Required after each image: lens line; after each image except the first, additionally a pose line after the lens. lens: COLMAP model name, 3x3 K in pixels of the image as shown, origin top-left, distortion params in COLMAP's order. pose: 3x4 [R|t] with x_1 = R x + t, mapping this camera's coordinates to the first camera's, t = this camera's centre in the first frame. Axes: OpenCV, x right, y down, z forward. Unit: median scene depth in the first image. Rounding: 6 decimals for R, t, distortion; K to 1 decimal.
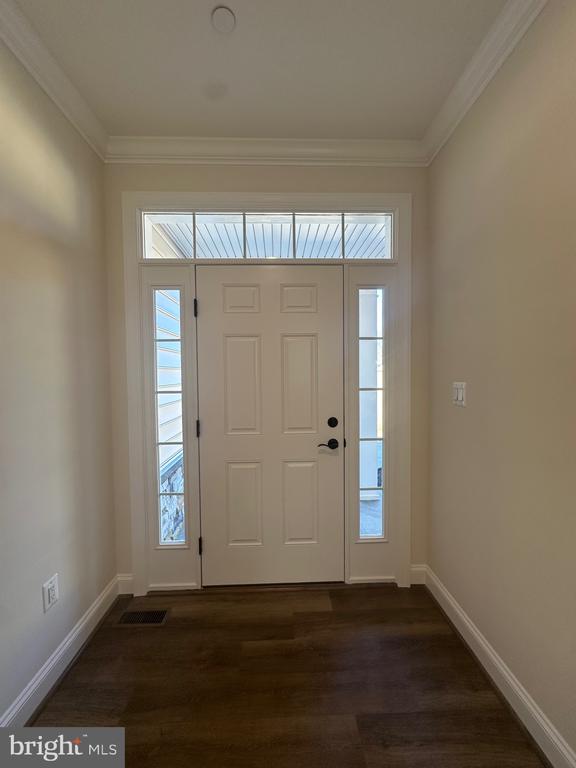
lens RADIAL K [[307.9, 0, 287.3], [0, 307.9, 381.4], [0, 0, 1]] dist [-0.007501, 0.001622]
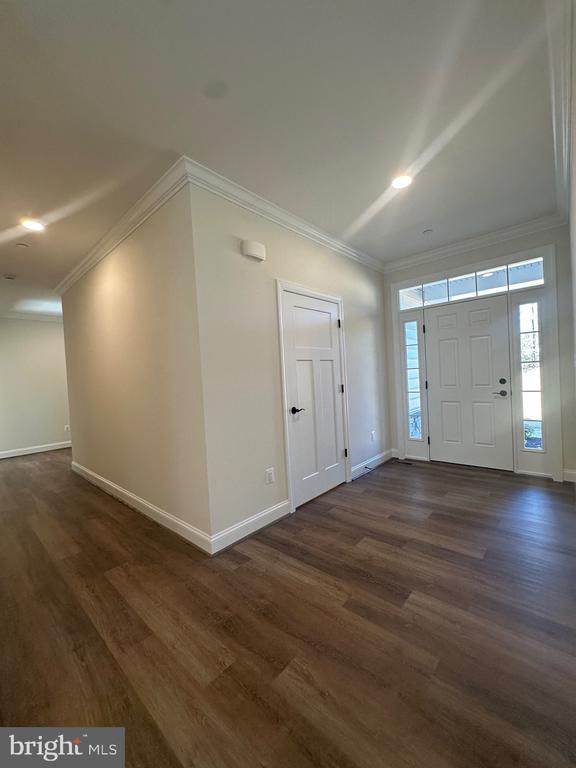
lens RADIAL K [[307.9, 0, 287.8], [0, 307.9, 382.4], [0, 0, 1]] dist [-0.007501, 0.001622]
pose [[0.720738, -0.015300, -0.693039, 0.492309], [0.021363, 0.999772, 0.000145, 0.112163], [0.692879, -0.014909, 0.720900, -1.200590]]
